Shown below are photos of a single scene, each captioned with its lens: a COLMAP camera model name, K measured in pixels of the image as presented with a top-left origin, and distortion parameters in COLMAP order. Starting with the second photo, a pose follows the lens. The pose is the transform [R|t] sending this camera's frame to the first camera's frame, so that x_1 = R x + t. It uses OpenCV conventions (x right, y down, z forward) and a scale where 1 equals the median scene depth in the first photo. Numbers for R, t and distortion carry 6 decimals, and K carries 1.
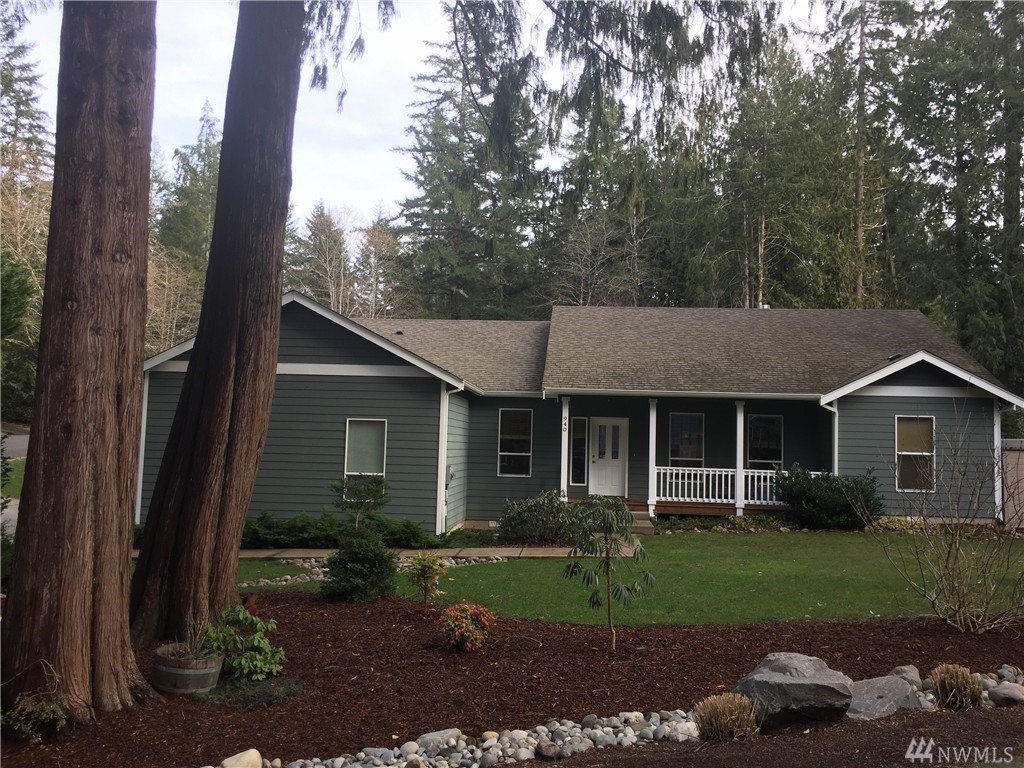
lens RADIAL K [[871.5, 0, 514.7], [0, 871.5, 384.7], [0, 0, 1]] dist [0.071805, -0.095131]
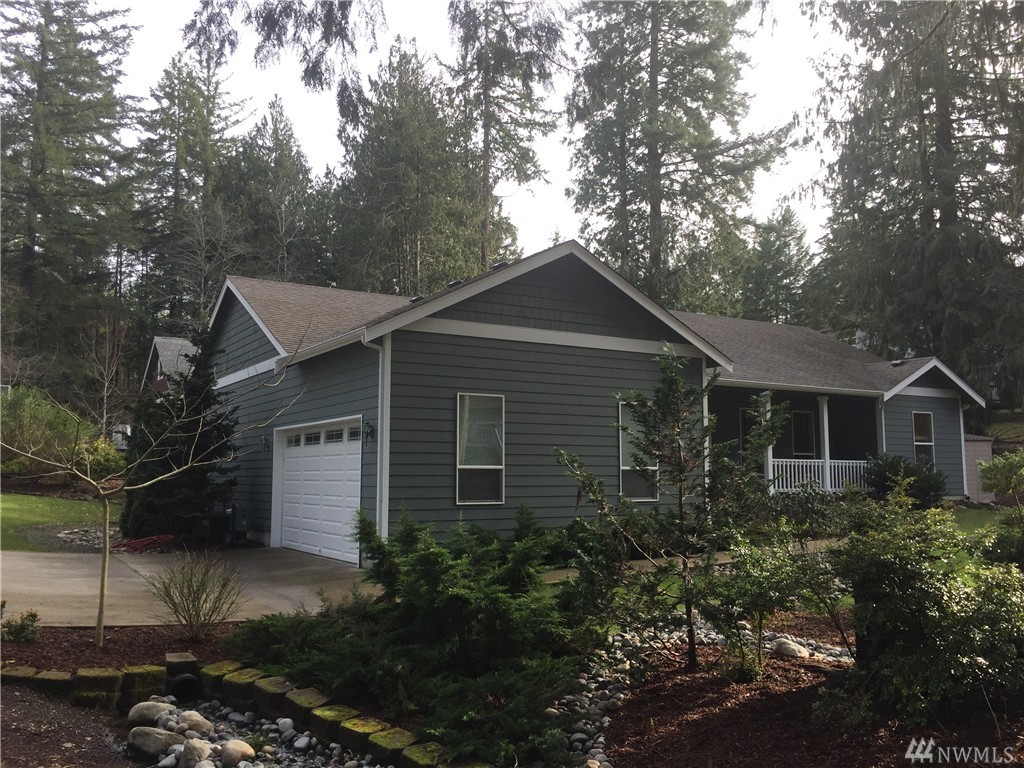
lens RADIAL K [[871.5, 0, 514.7], [0, 871.5, 384.7], [0, 0, 1]] dist [0.071805, -0.095131]
pose [[0.806327, 0.034290, 0.590476, -0.648040], [-0.019395, 0.999314, -0.031547, 0.042660], [-0.591152, 0.013985, 0.806439, 0.331866]]
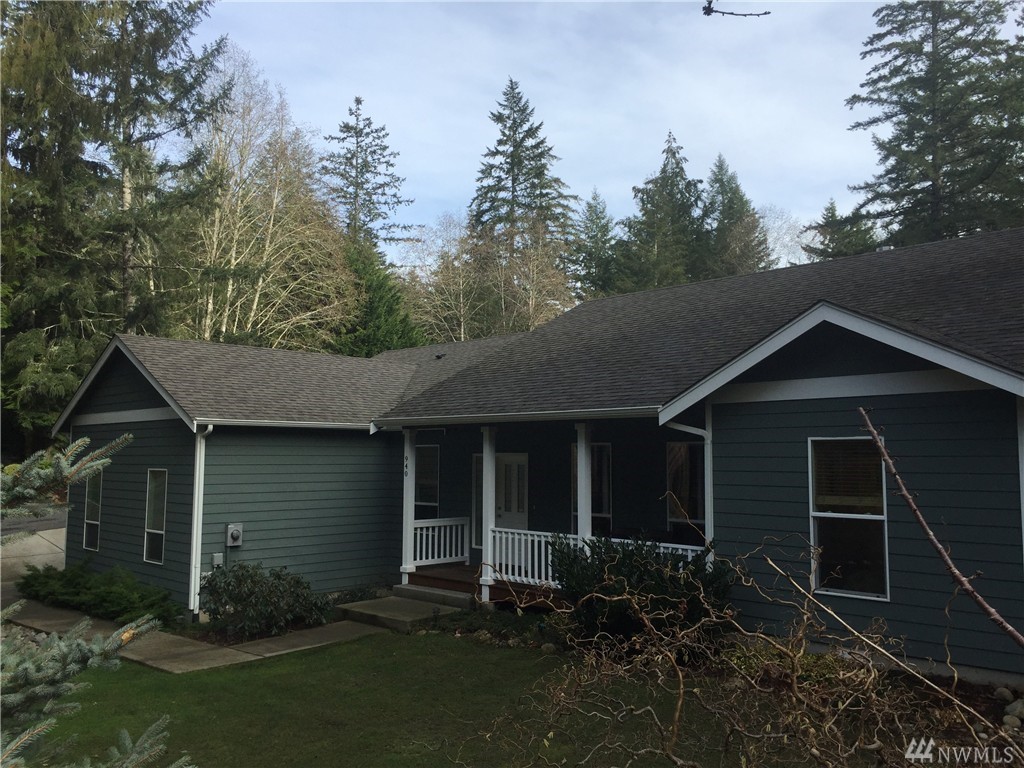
lens RADIAL K [[871.5, 0, 514.7], [0, 871.5, 384.7], [0, 0, 1]] dist [0.071805, -0.095131]
pose [[0.753863, -0.079049, -0.652259, 0.584547], [0.062819, 0.996860, -0.048208, 0.017071], [0.654022, -0.004632, 0.756462, 0.476121]]
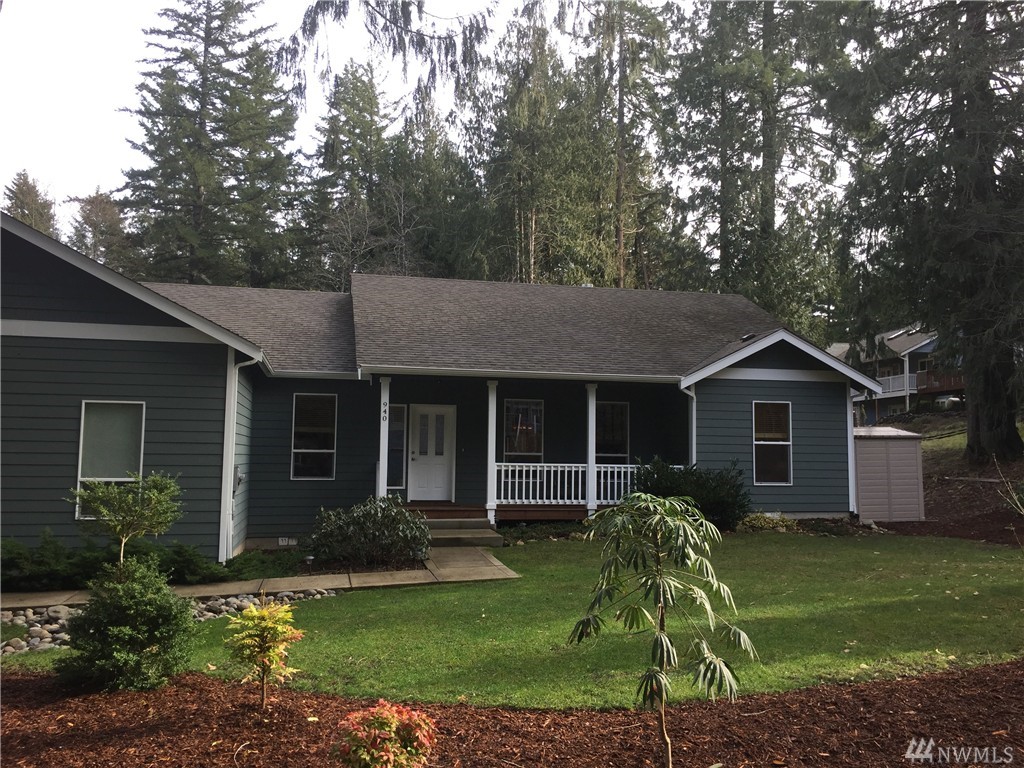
lens RADIAL K [[871.5, 0, 514.7], [0, 871.5, 384.7], [0, 0, 1]] dist [0.071805, -0.095131]
pose [[0.956699, 0.008849, 0.290946, -0.057329], [-0.007011, 0.999948, -0.007361, 0.024523], [-0.290996, 0.005003, 0.956711, 0.196176]]
